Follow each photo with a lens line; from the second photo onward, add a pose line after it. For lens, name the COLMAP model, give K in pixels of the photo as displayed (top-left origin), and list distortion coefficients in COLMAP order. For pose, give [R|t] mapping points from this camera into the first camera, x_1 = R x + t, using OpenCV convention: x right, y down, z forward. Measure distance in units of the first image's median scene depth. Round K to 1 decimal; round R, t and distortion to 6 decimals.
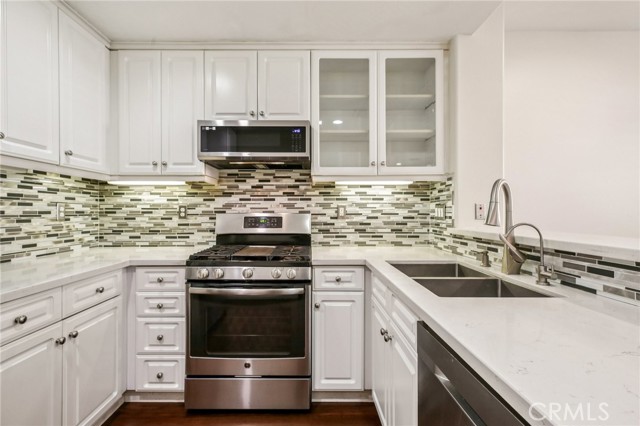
lens RADIAL K [[296.4, 0, 312.8], [0, 296.4, 211.5], [0, 0, 1]] dist [0.006046, -0.001442]
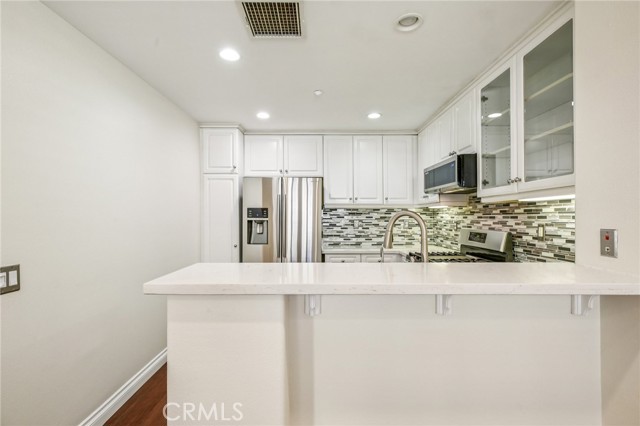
lens RADIAL K [[296.4, 0, 319.9], [0, 296.4, 215.5], [0, 0, 1]] dist [0.006046, -0.001442]
pose [[-0.003324, -0.001805, -0.999993, 1.025063], [0.004285, 0.999989, -0.001819, -0.051099], [0.999985, -0.004291, -0.003316, 0.376680]]
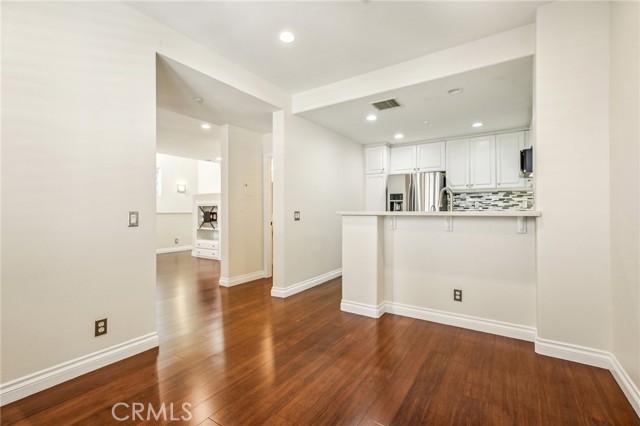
lens RADIAL K [[296.4, 0, 310.1], [0, 296.4, 213.3], [0, 0, 1]] dist [0.006046, -0.001442]
pose [[-0.577942, -0.004911, -0.816063, 1.868799], [0.000020, 0.999982, -0.006032, 0.076771], [0.816078, -0.003503, -0.577931, 0.862517]]
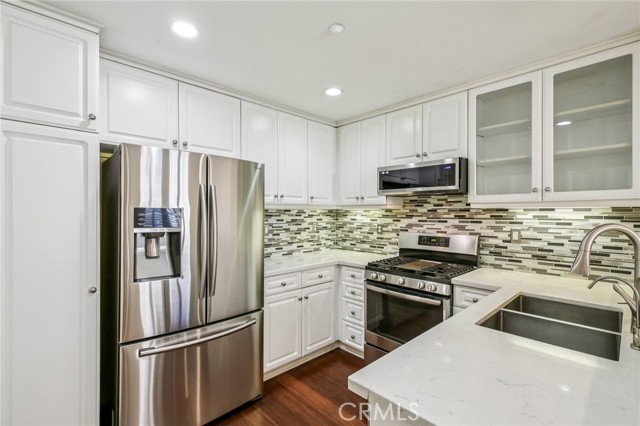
lens RADIAL K [[296.4, 0, 320.4], [0, 296.4, 212.5], [0, 0, 1]] dist [0.006046, -0.001442]
pose [[0.688173, 0.003083, -0.725540, 0.386351], [-0.000092, 0.999991, 0.004162, -0.084382], [0.725547, -0.002798, 0.688167, -0.150733]]
